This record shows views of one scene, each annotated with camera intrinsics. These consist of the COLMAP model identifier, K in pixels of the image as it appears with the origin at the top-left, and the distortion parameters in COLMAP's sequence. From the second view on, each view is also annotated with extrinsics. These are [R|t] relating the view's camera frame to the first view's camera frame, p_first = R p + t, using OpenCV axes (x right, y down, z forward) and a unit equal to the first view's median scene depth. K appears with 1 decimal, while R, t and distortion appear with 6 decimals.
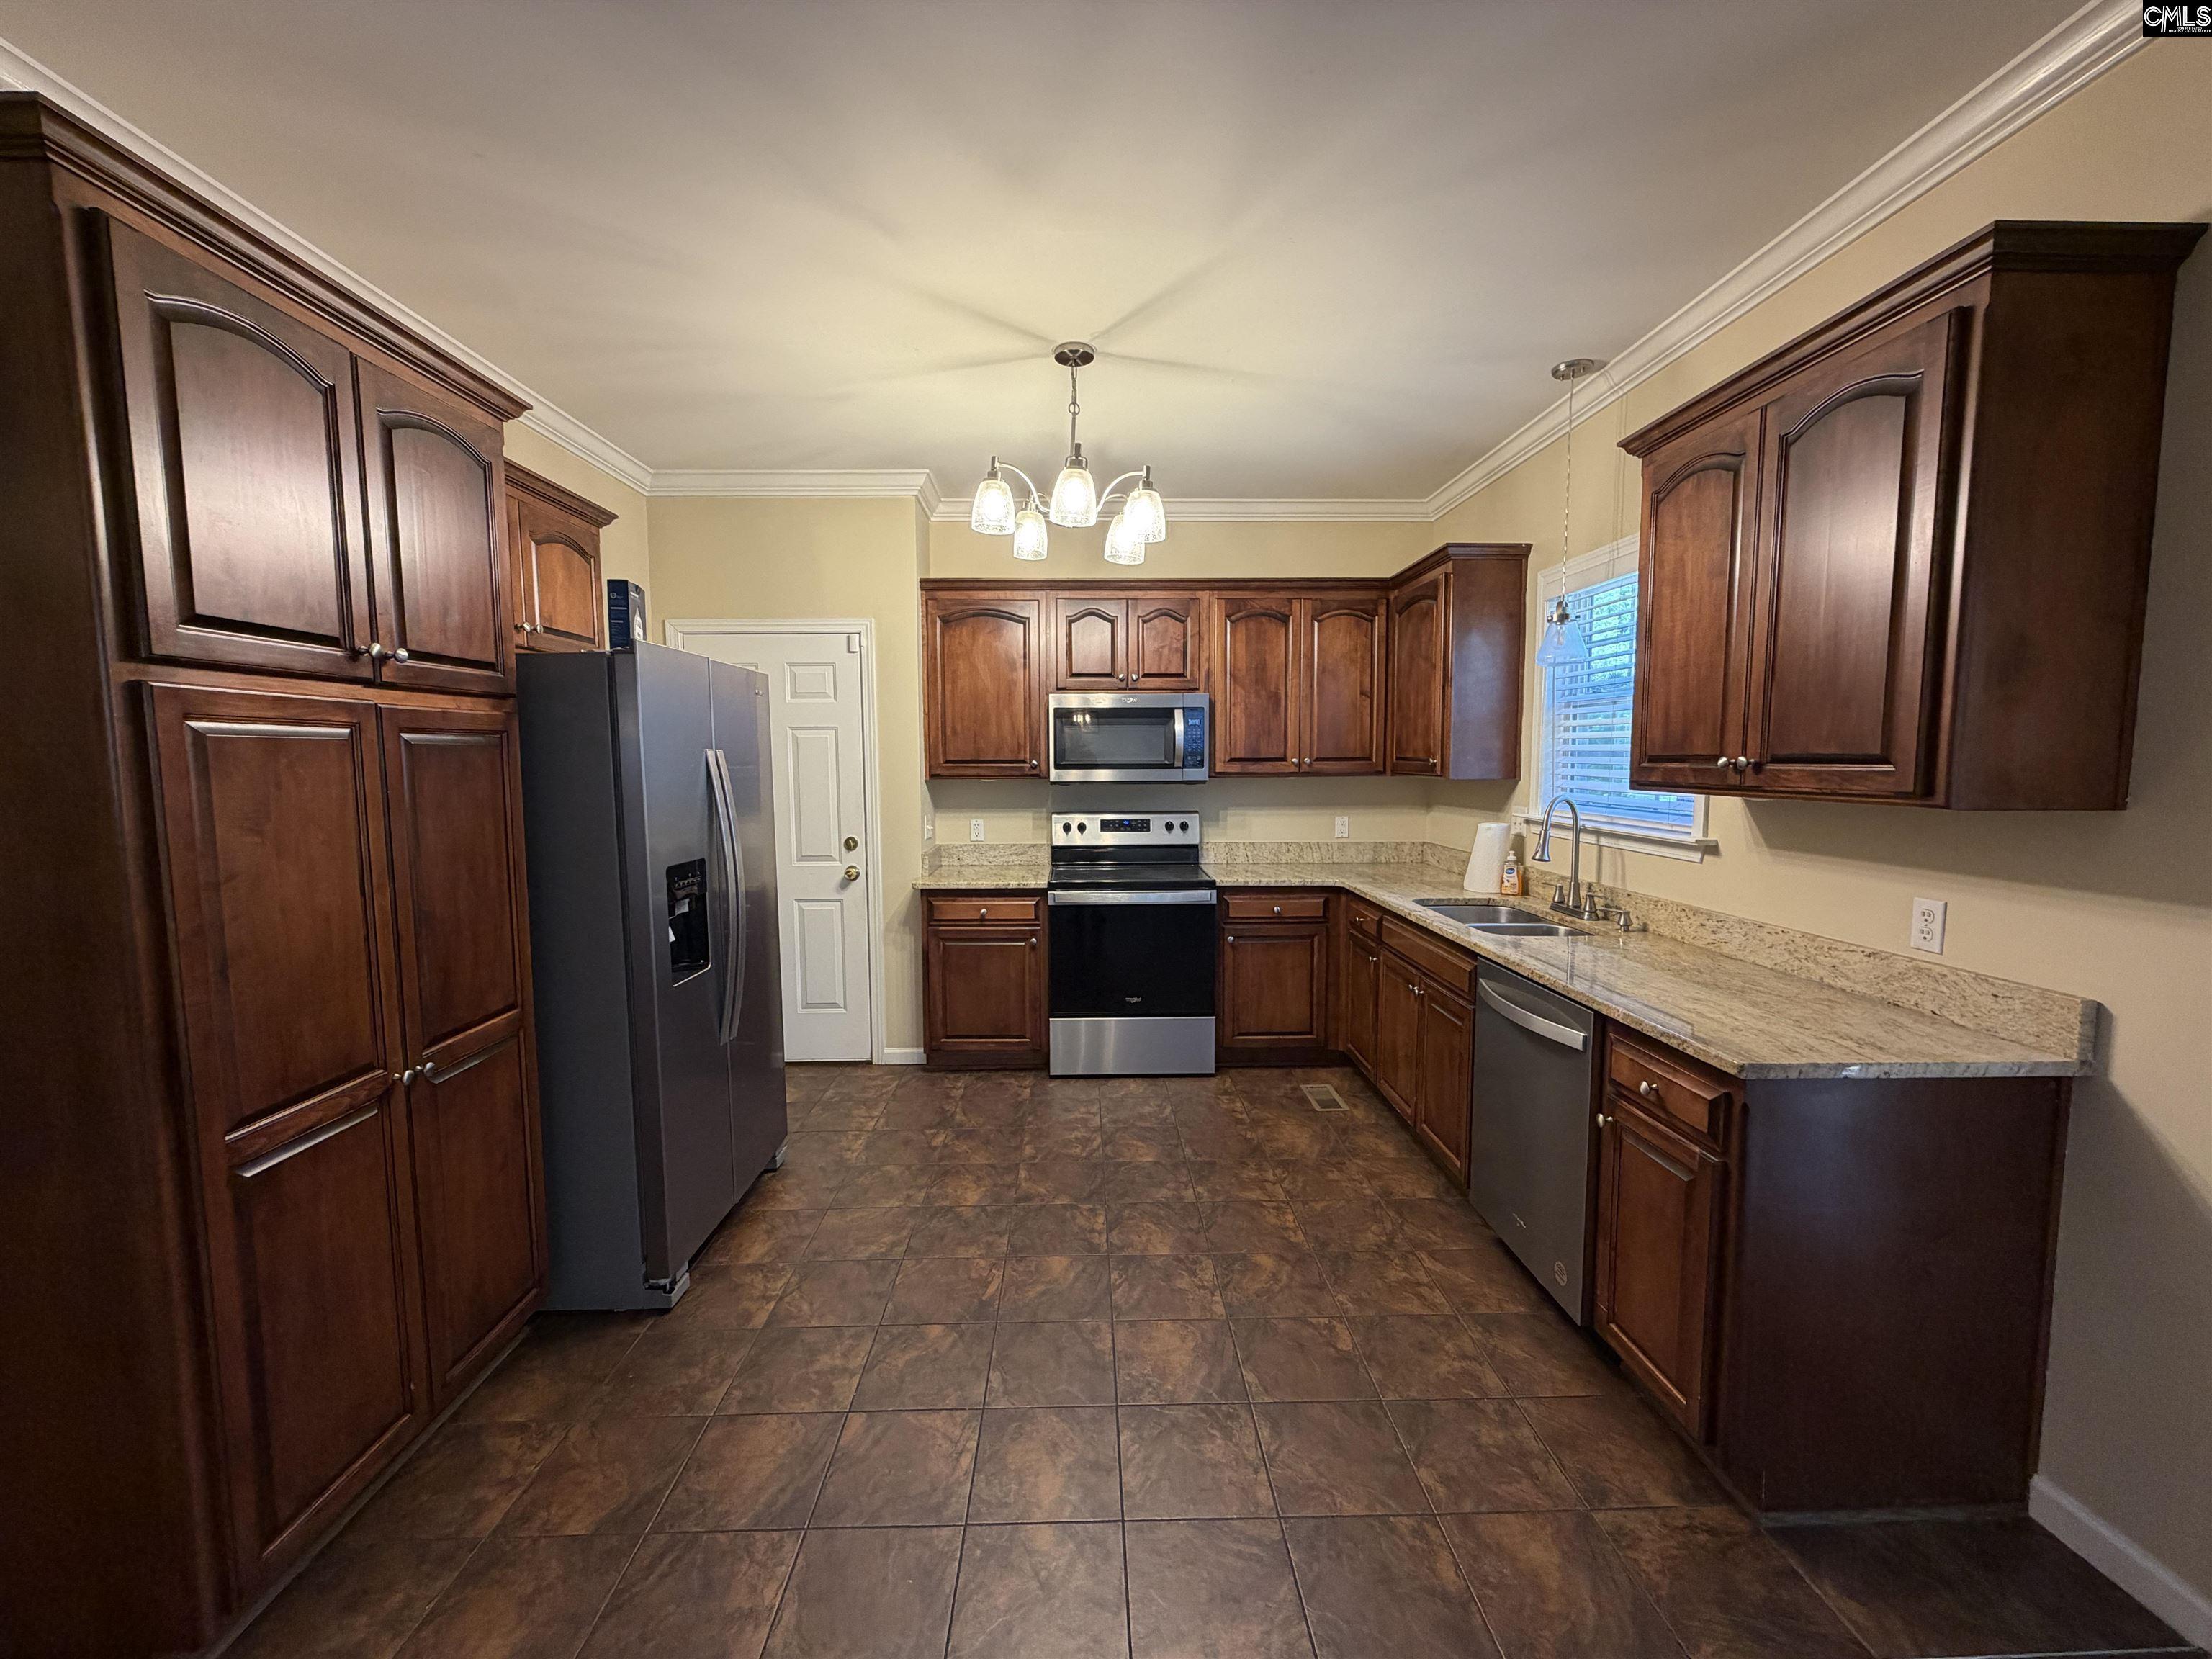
lens RADIAL K [[881.1, 0, 1107.2], [0, 881.1, 831.9], [0, 0, 1]] dist [0.000223, 0.000279]
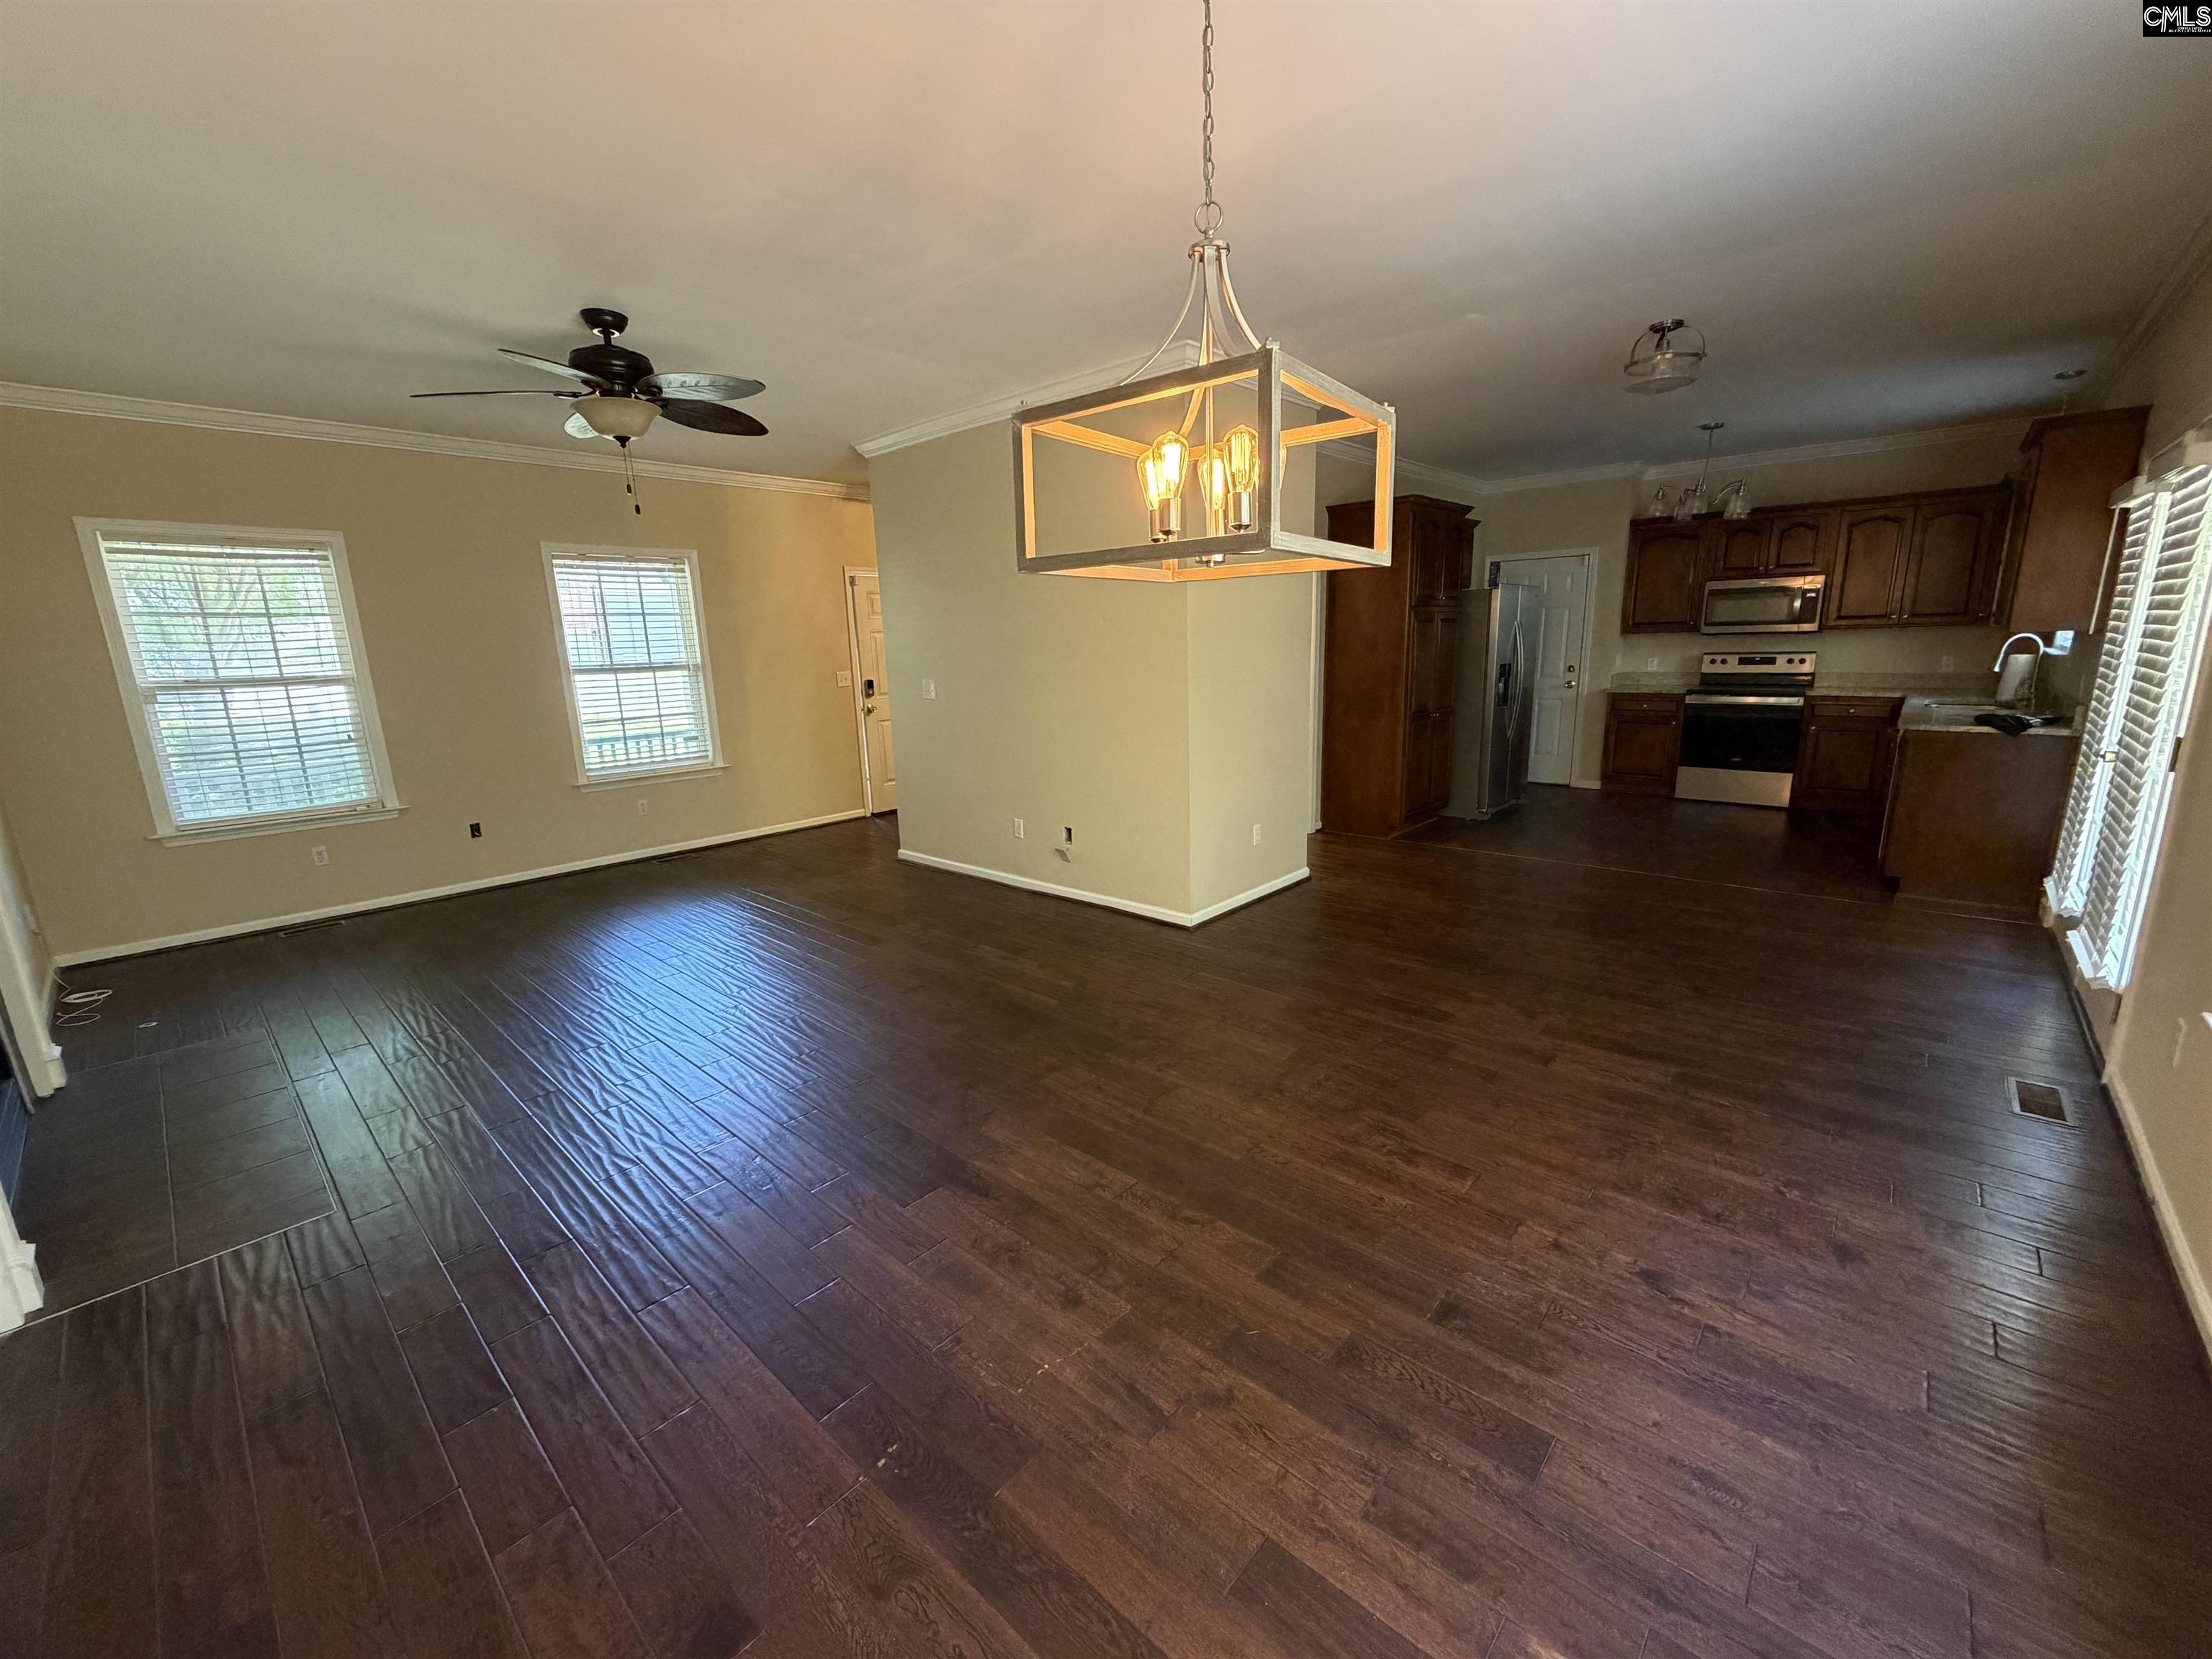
lens RADIAL K [[881.1, 0, 1111.3], [0, 881.1, 835.2], [0, 0, 1]] dist [0.000223, 0.000279]
pose [[0.722124, 0.127560, -0.679901, 0.325105], [-0.027669, 0.987391, 0.155864, 0.095335], [0.691210, -0.093741, 0.716548, -1.072955]]
